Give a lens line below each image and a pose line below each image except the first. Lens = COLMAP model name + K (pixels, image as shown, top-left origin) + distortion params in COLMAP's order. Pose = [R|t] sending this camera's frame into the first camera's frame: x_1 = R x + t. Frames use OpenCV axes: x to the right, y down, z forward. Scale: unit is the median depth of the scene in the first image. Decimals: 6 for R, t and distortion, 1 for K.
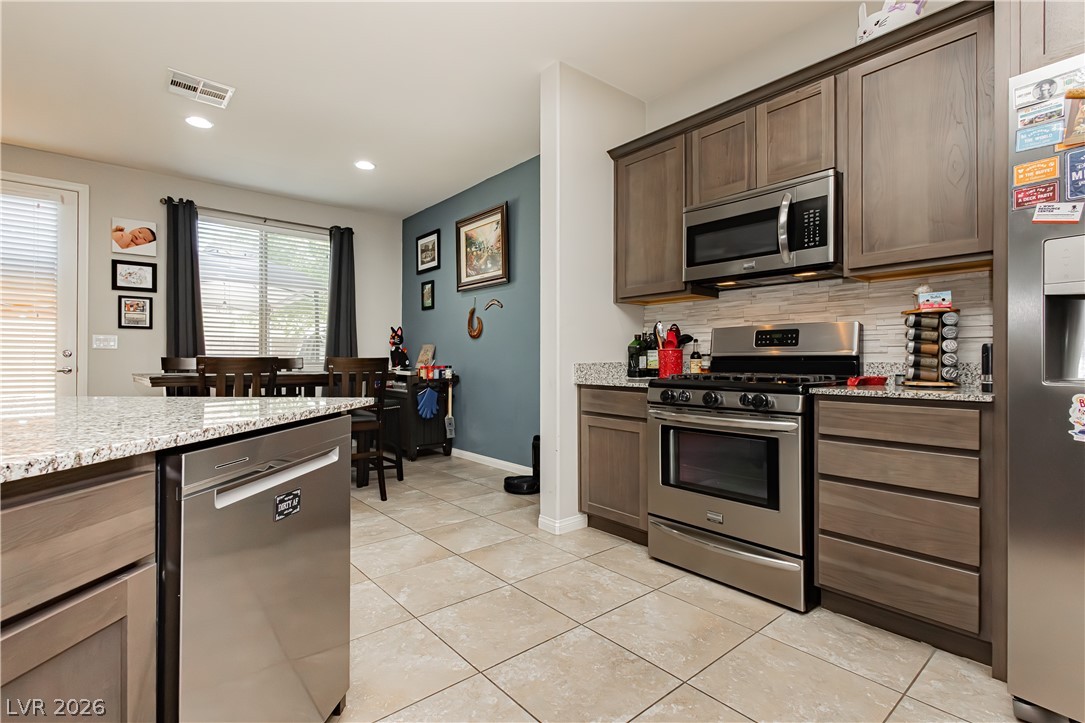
lens RADIAL K [[509.2, 0, 546.0], [0, 509.2, 360.5], [0, 0, 1]] dist [0.001363, 0.000434]
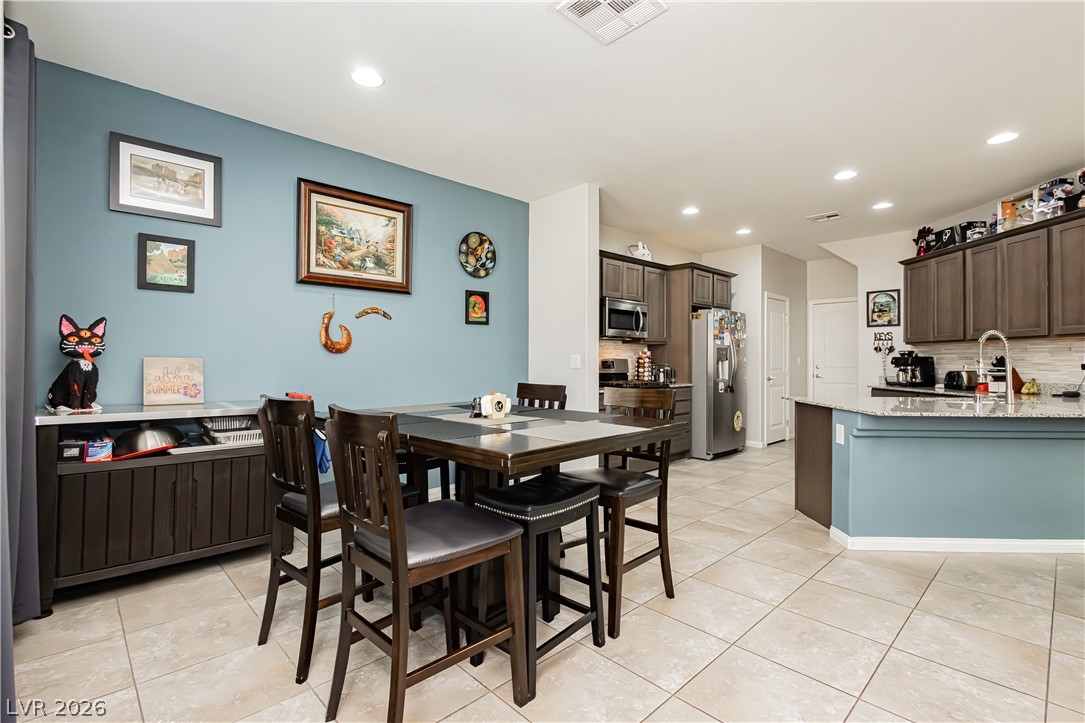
lens RADIAL K [[499.4, 0, 545.6], [0, 499.4, 357.9], [0, 0, 1]] dist [0.000721, -0.001608]
pose [[-0.057114, 0.002179, 0.998365, -0.942913], [-0.003658, 0.999990, -0.002392, -0.037919], [-0.998361, -0.003788, -0.057106, 0.785383]]
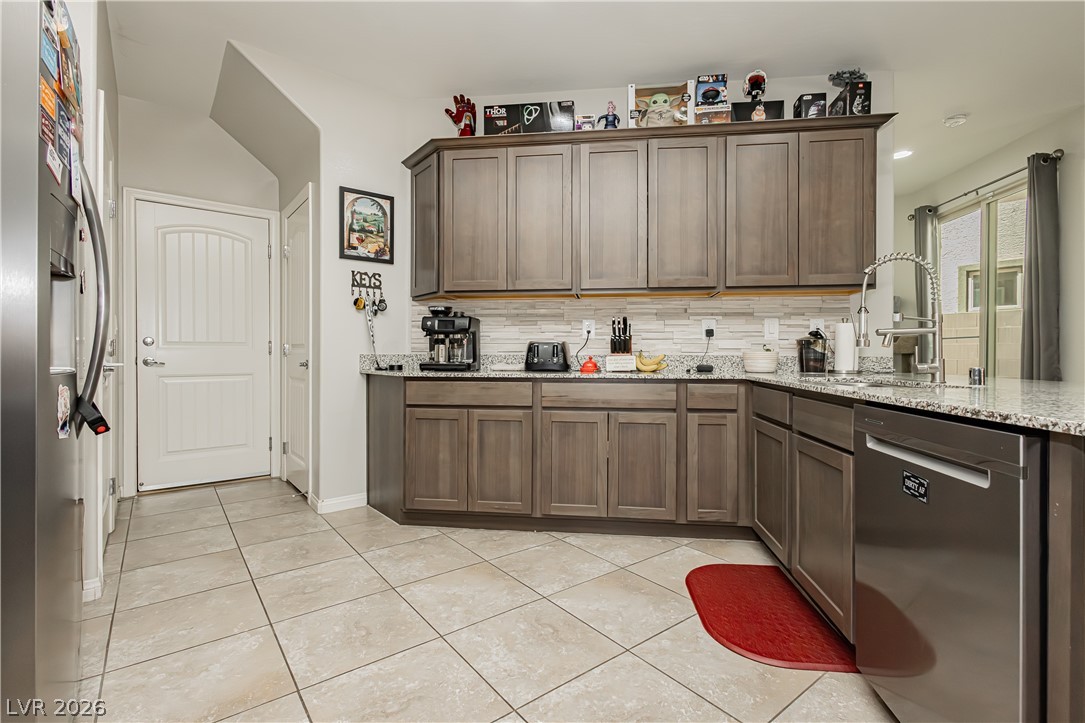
lens RADIAL K [[496.4, 0, 545.2], [0, 496.4, 357.7], [0, 0, 1]] dist [0.001796, -0.001176]
pose [[-0.998919, -0.004445, 0.046275, 0.051707], [-0.004288, 0.999985, 0.003476, 0.004241], [-0.046290, 0.003274, -0.998923, 0.496264]]
